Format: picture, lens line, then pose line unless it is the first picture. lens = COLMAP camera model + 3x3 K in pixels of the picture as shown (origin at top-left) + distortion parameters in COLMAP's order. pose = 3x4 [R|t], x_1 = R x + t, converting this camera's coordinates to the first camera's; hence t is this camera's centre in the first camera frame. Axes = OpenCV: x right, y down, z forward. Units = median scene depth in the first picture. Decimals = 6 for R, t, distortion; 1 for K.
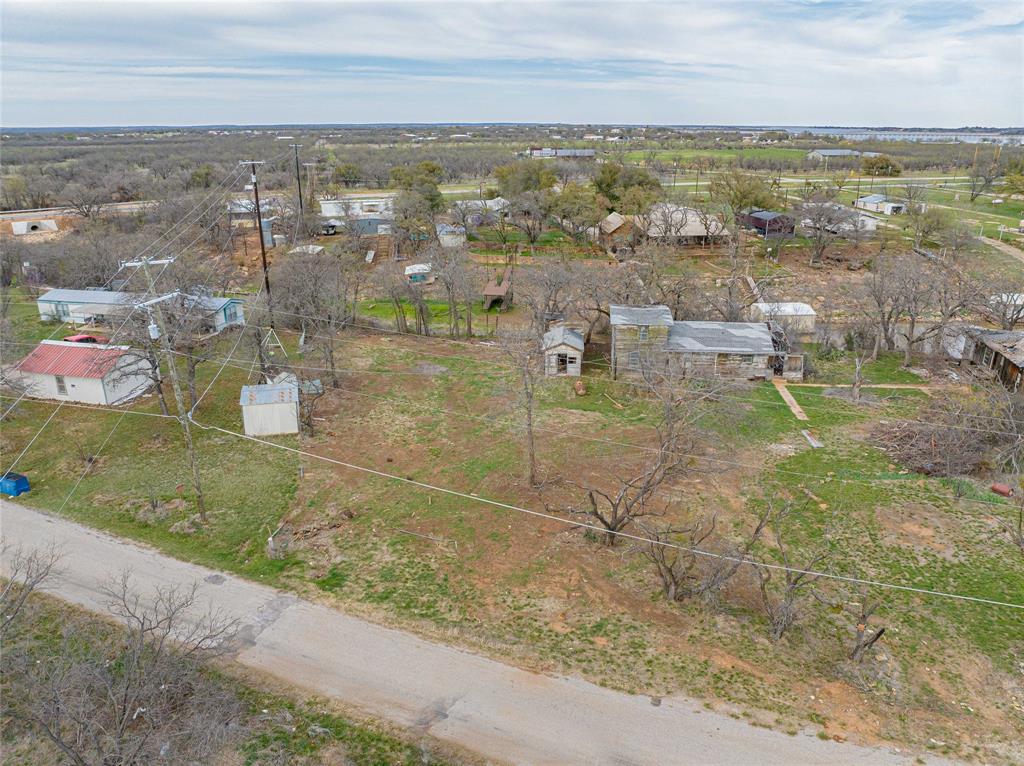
lens RADIAL K [[727.9, 0, 514.9], [0, 727.9, 355.6], [0, 0, 1]] dist [-0.049766, 0.023515]
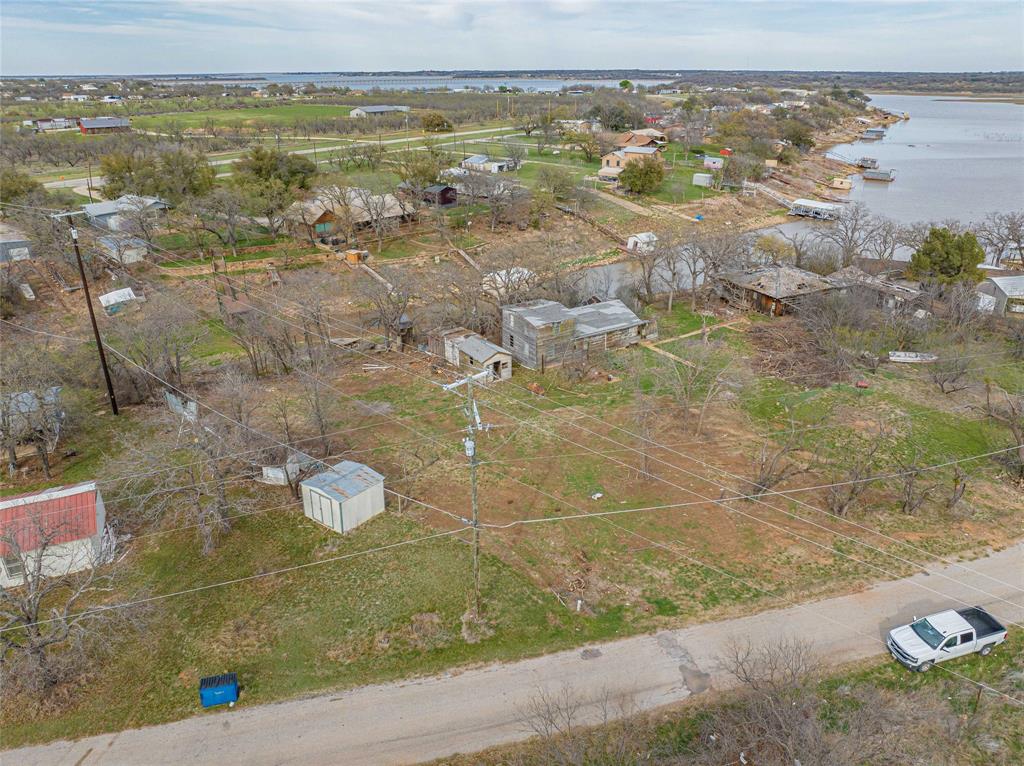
lens RADIAL K [[731.4, 0, 516.0], [0, 731.4, 356.0], [0, 0, 1]] dist [-0.038643, 0.005207]
pose [[0.786620, -0.225935, 0.574615, -0.594181], [0.188096, 0.974098, 0.125514, -0.157866], [-0.588089, 0.009351, 0.808742, 0.114817]]
